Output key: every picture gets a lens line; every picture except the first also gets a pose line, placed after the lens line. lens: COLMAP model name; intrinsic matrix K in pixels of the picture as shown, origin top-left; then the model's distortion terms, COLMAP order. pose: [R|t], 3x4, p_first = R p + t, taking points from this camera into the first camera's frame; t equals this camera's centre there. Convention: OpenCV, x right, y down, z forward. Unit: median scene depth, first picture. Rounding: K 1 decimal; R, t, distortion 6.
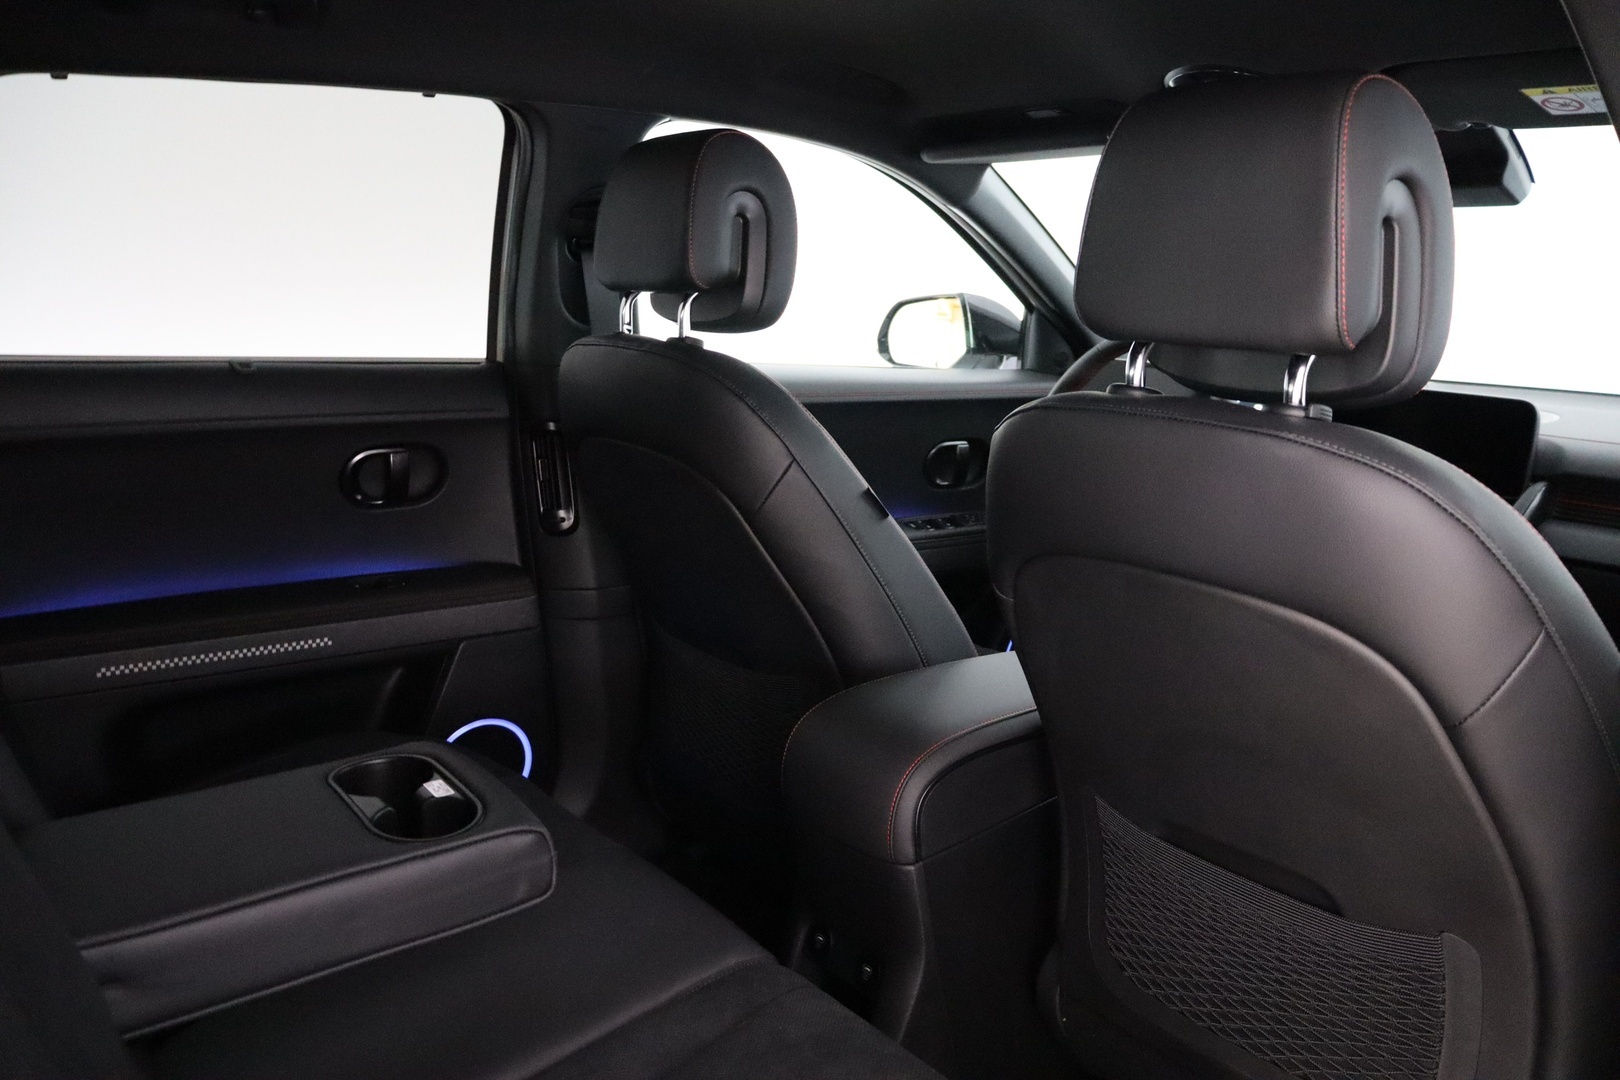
lens RADIAL K [[1254.1, 0, 810.0], [0, 1254.1, 540.0], [0, 0, 1]] dist [-0.183614, 0.088293]
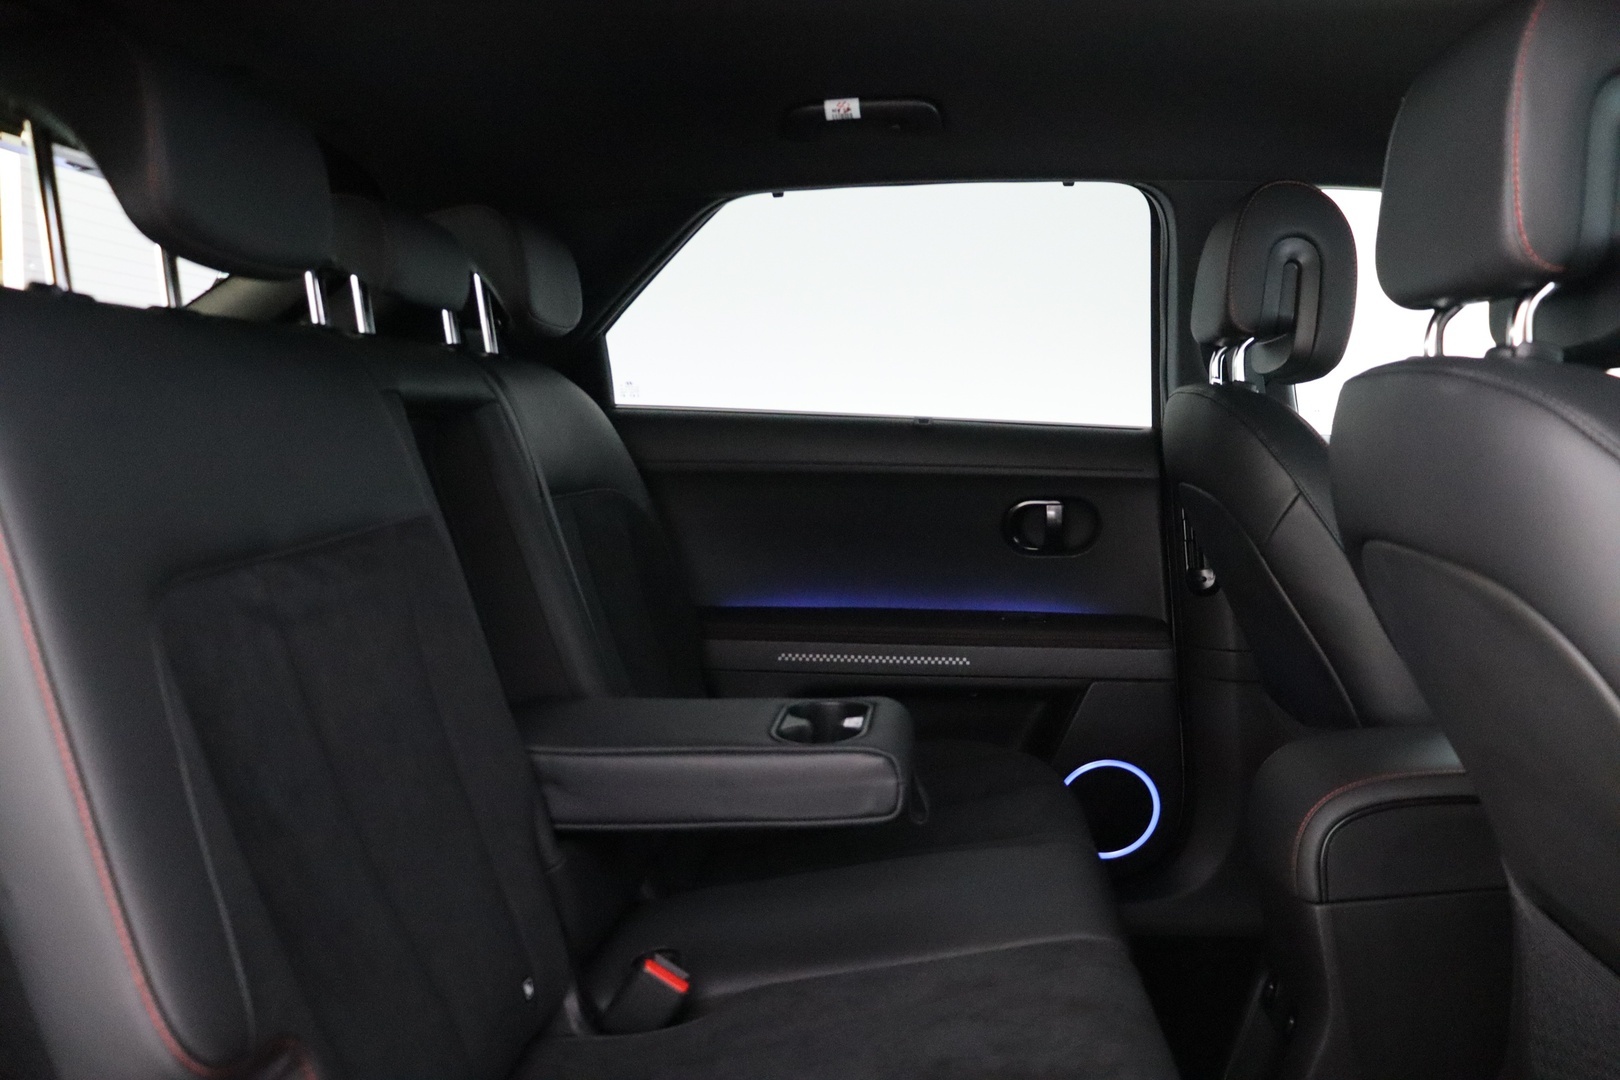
lens RADIAL K [[1254.1, 0, 810.0], [0, 1254.1, 540.0], [0, 0, 1]] dist [-0.183614, 0.088293]
pose [[0.735242, 0.041042, -0.676561, 0.311629], [-0.116061, 0.991046, -0.066008, 0.071179], [0.667794, 0.127054, 0.733422, 0.031948]]
